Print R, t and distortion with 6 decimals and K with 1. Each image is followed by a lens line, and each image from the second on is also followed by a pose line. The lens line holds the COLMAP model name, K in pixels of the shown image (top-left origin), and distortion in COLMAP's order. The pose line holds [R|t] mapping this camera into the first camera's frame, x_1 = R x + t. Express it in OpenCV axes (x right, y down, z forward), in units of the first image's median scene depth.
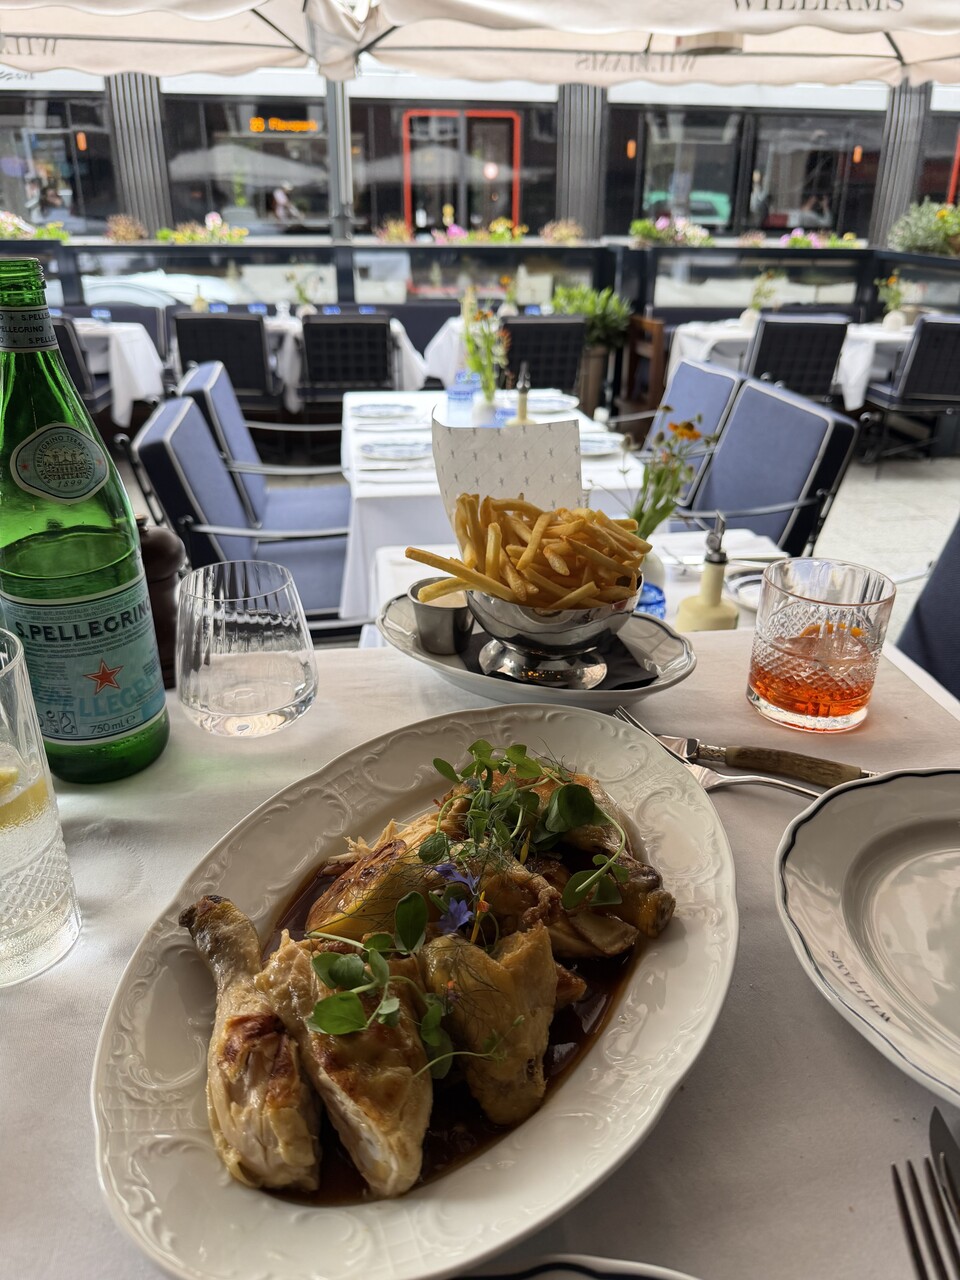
lens RADIAL K [[903.6, 0, 480.0], [0, 903.6, 640.0], [0, 0, 1]] dist [0.001838, -0.082315]
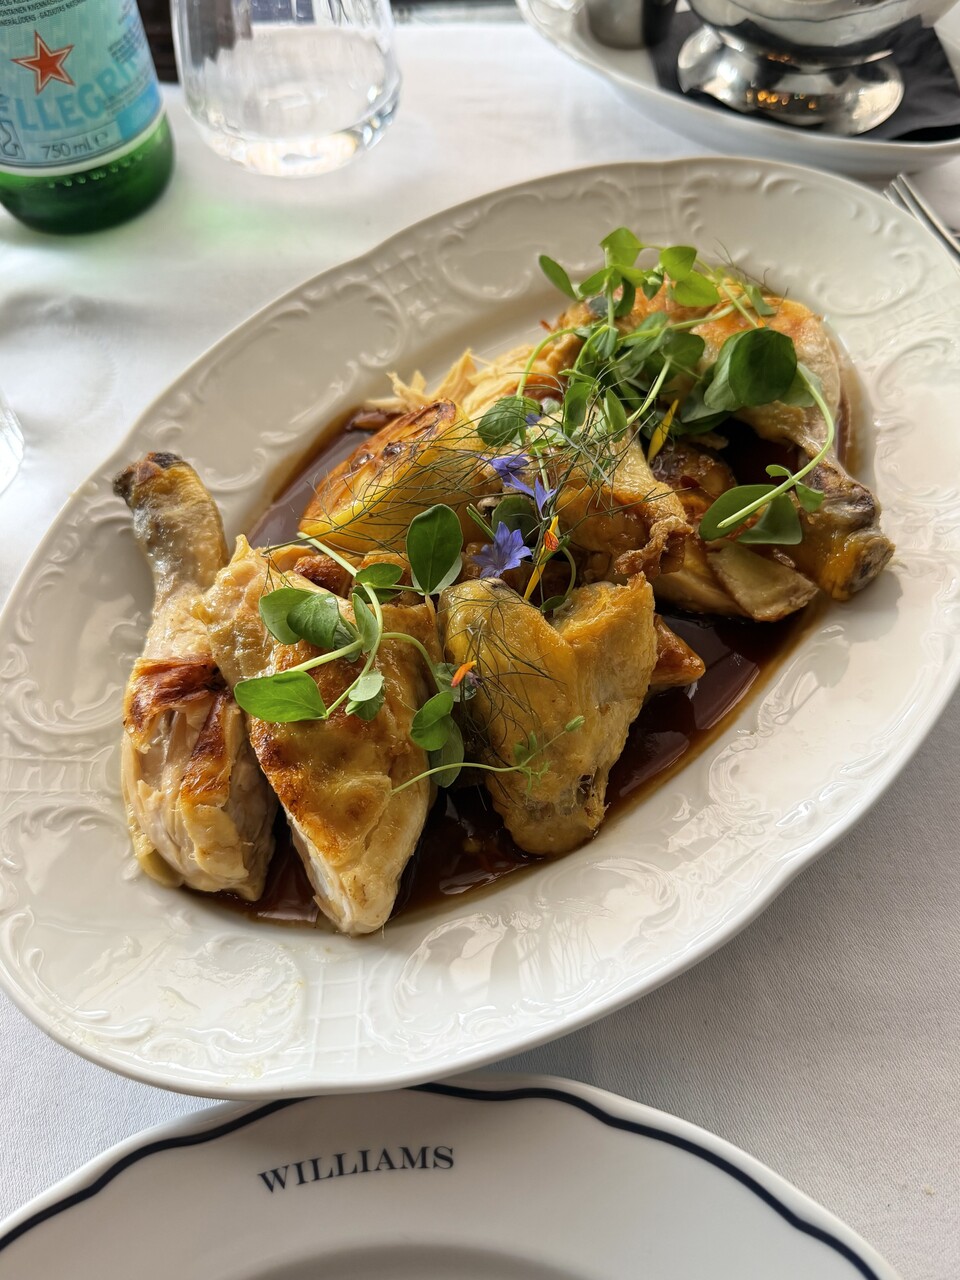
lens RADIAL K [[1079.8, 0, 480.0], [0, 1079.8, 640.0], [0, 0, 1]] dist [0.138903, -0.314348]
pose [[0.973323, 0.157861, -0.166499, 0.073244], [-0.051792, 0.858118, 0.510834, -0.017203], [0.223516, -0.488583, 0.843402, 0.272877]]
